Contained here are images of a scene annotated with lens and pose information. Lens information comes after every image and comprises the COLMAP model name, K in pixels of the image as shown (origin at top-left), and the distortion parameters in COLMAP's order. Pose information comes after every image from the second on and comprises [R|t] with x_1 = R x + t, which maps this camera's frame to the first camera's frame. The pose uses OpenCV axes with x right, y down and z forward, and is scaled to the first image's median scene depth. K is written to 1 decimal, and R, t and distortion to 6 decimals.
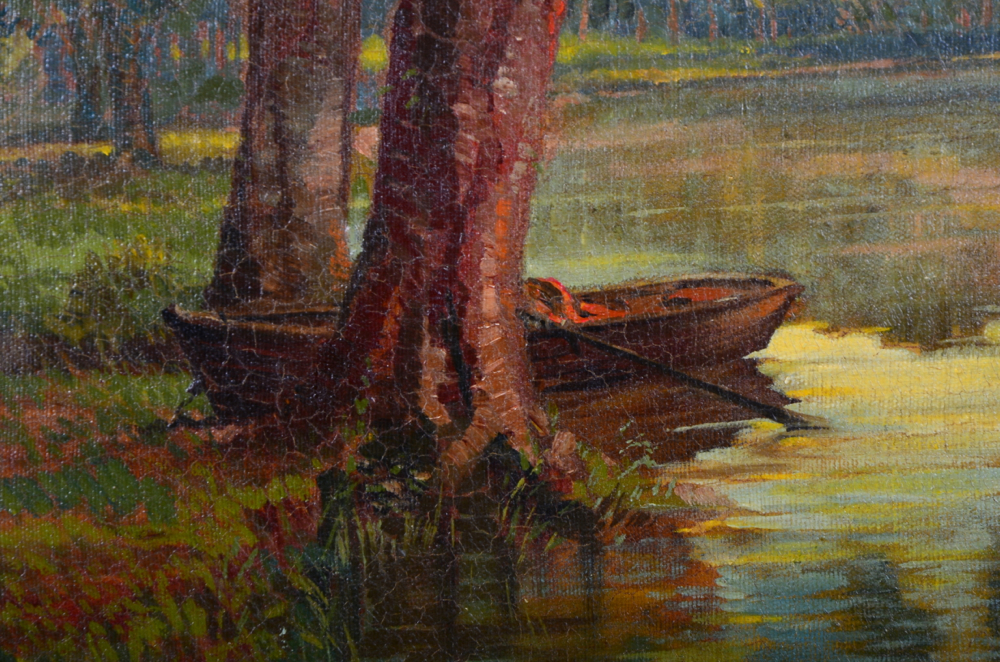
lens RADIAL K [[4510.5, 0, 504.8], [0, 4510.5, 334.8], [0, 0, 1]] dist [1.526542, 0.000000]
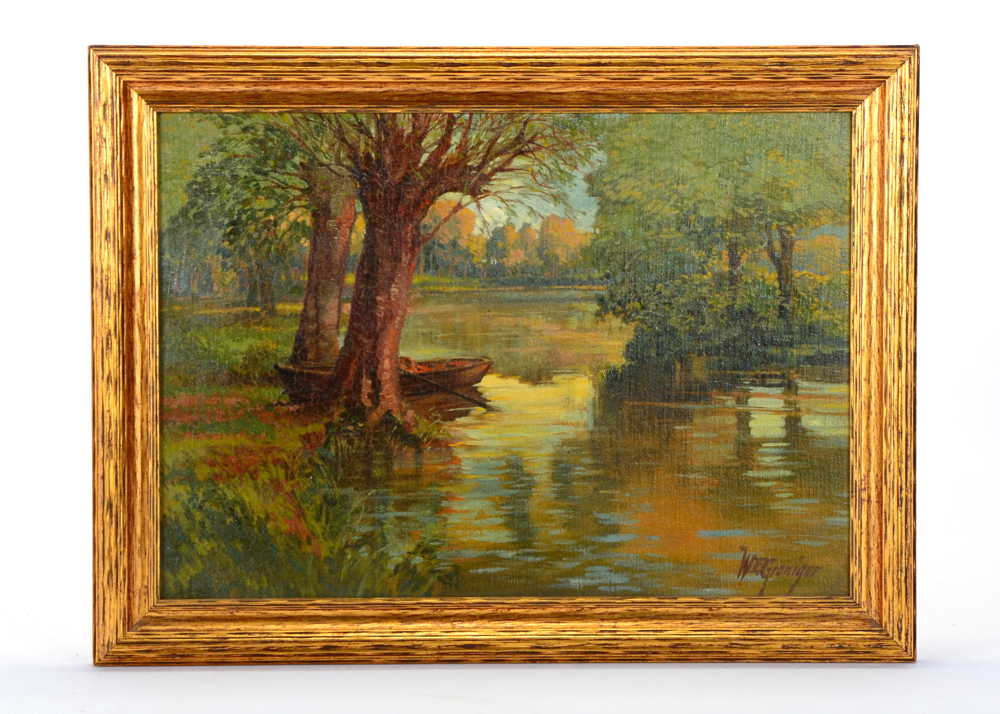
lens RADIAL K [[2263.8, 0, 498.6], [0, 2263.8, 354.7], [0, 0, 1]] dist [0.213700, 0.000000]
pose [[0.997676, 0.025283, 0.063274, -0.023771], [-0.023446, 0.999286, -0.029621, 0.027914], [-0.063977, 0.028069, 0.997557, -0.462440]]
